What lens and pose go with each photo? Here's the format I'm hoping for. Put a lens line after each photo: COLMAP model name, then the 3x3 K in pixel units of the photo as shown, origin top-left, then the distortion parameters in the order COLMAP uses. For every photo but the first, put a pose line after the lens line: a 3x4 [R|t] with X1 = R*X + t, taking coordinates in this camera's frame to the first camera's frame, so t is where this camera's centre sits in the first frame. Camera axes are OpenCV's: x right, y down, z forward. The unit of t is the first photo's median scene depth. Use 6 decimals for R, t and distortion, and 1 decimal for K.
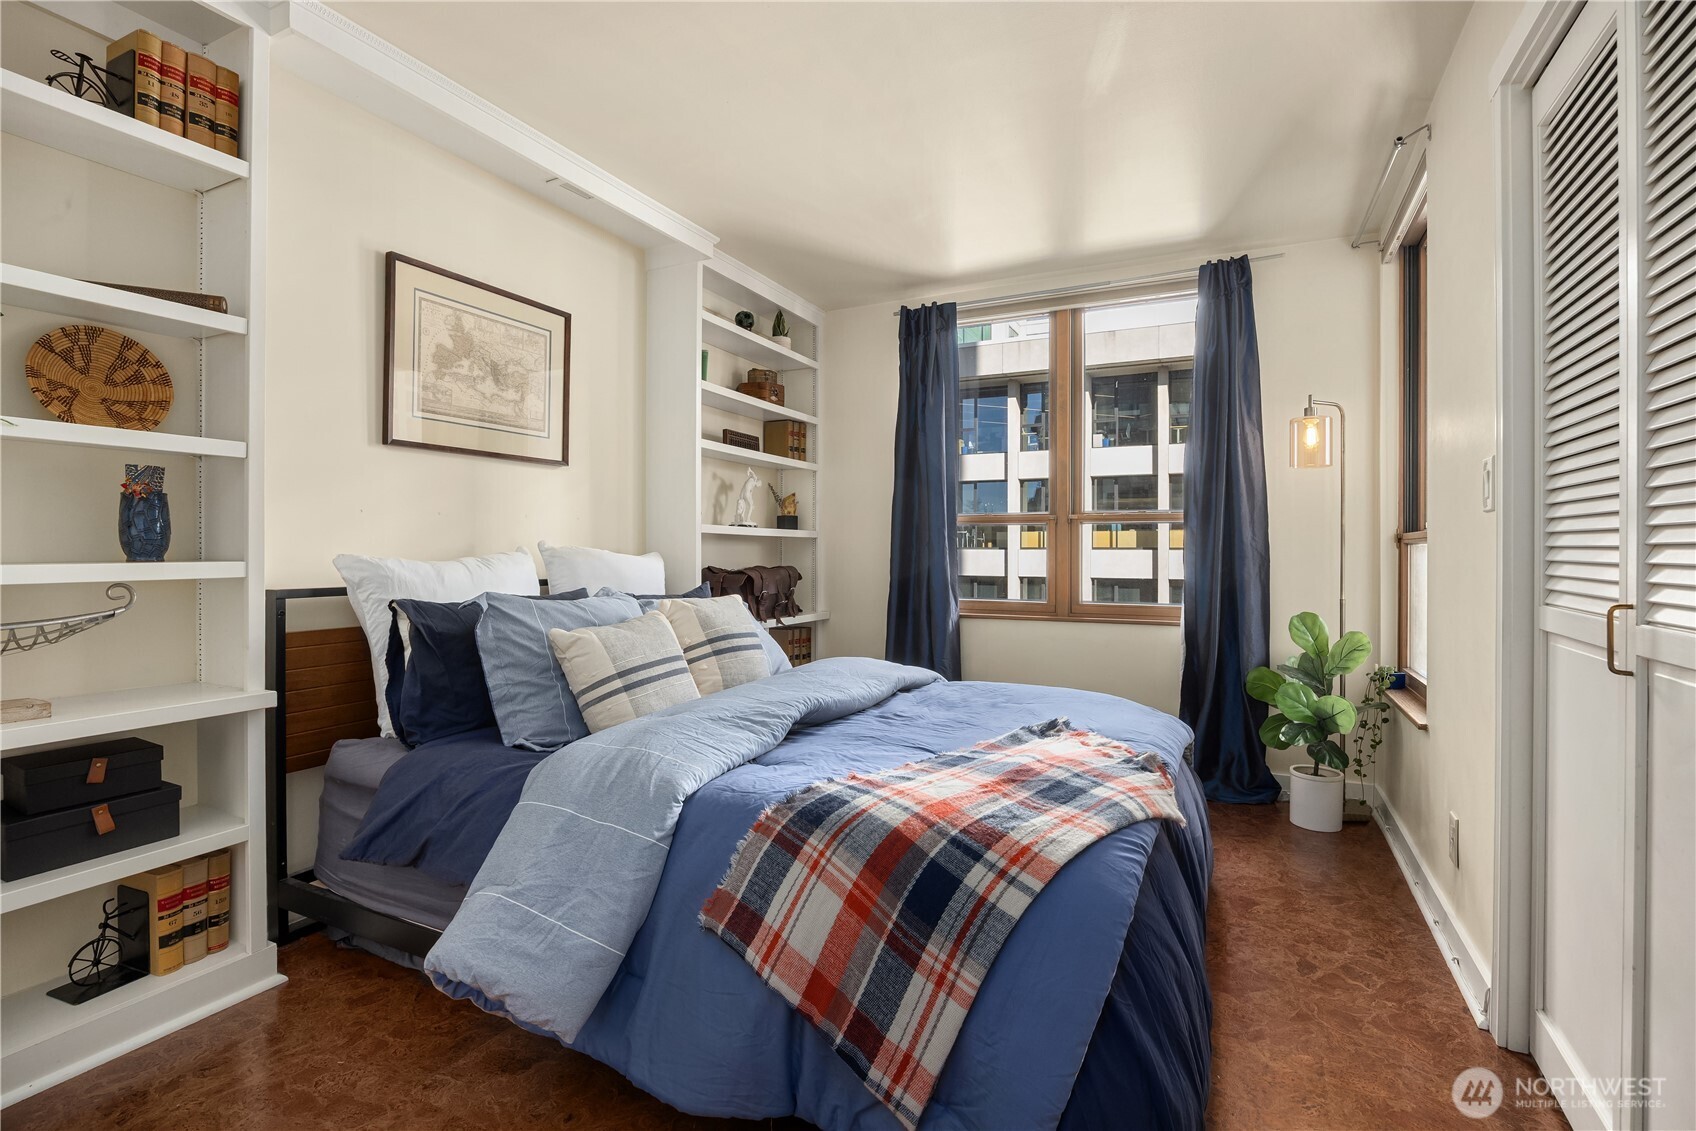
lens RADIAL K [[833.2, 0, 850.8], [0, 833.2, 561.0], [0, 0, 1]] dist [-0.006914, -0.001104]
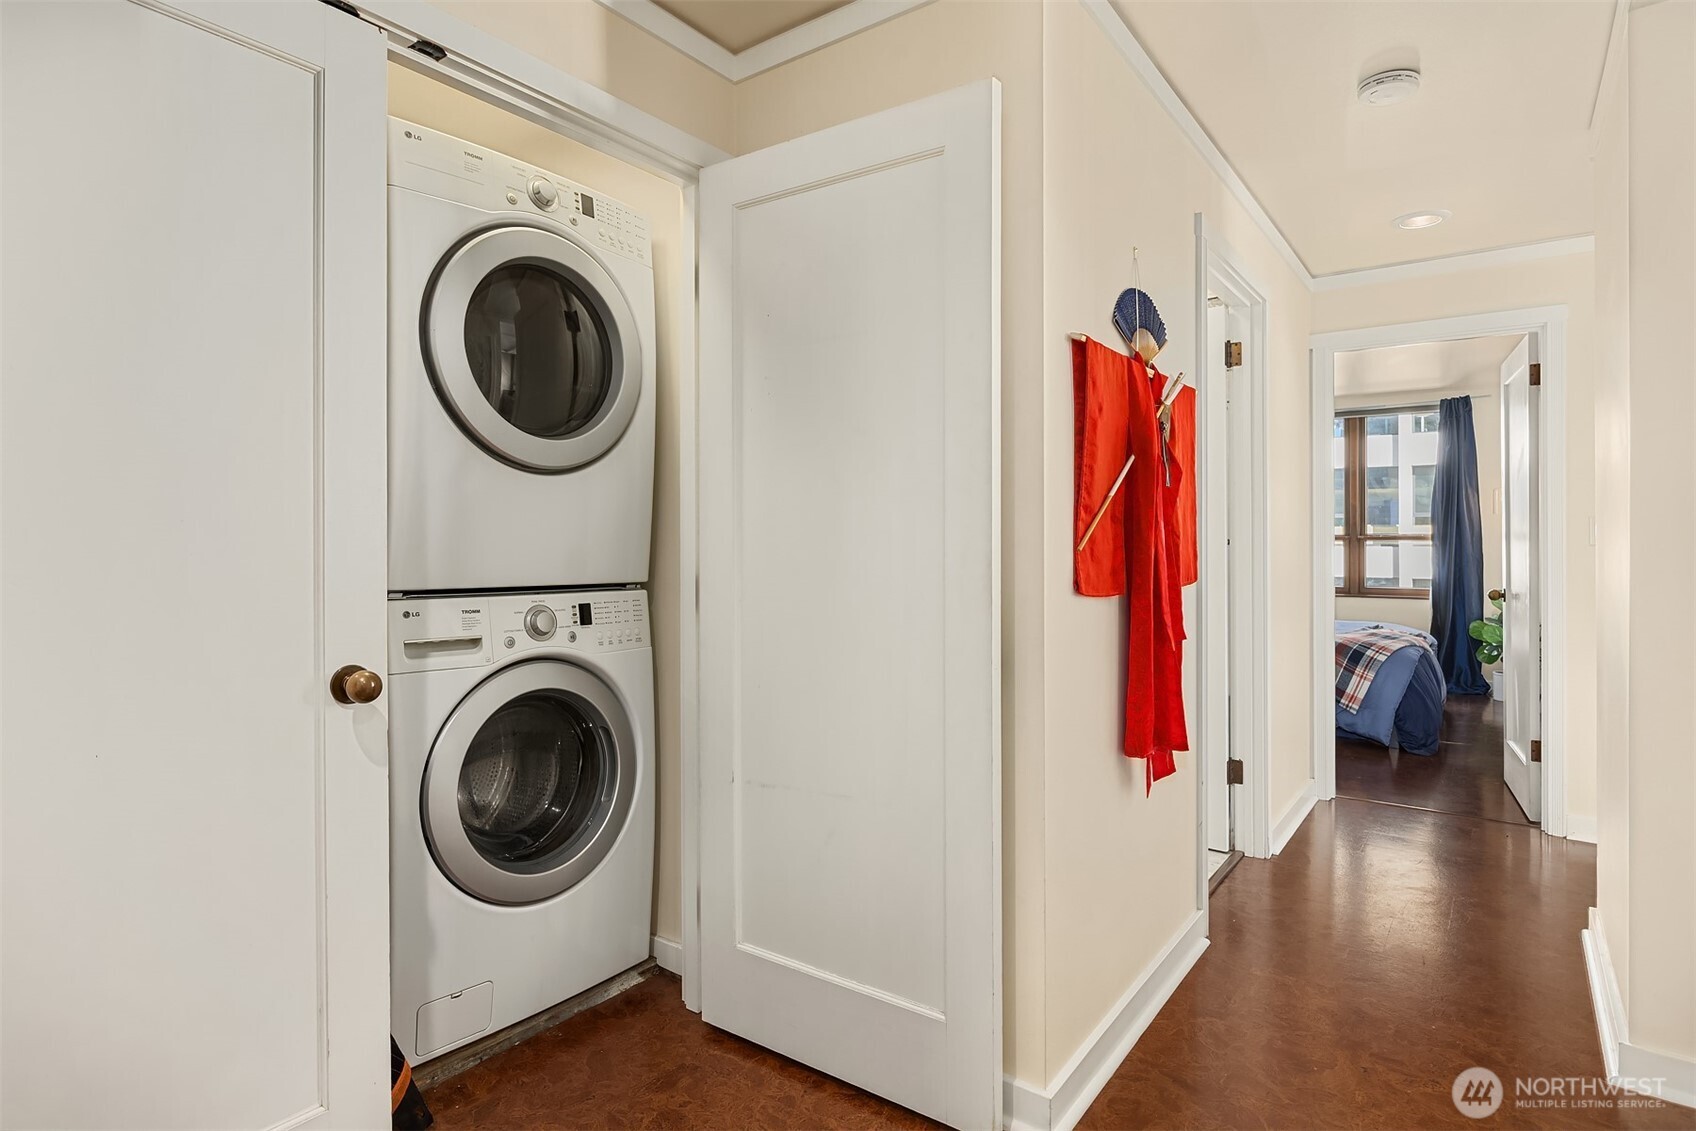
lens RADIAL K [[916.4, 0, 844.1], [0, 916.4, 556.5], [0, 0, 1]] dist [-0.004961, 0.000328]
pose [[0.981979, -0.004109, -0.188948, -1.254525], [0.003391, 0.999986, -0.004123, -0.029028], [0.188962, 0.003408, 0.981978, -3.130248]]
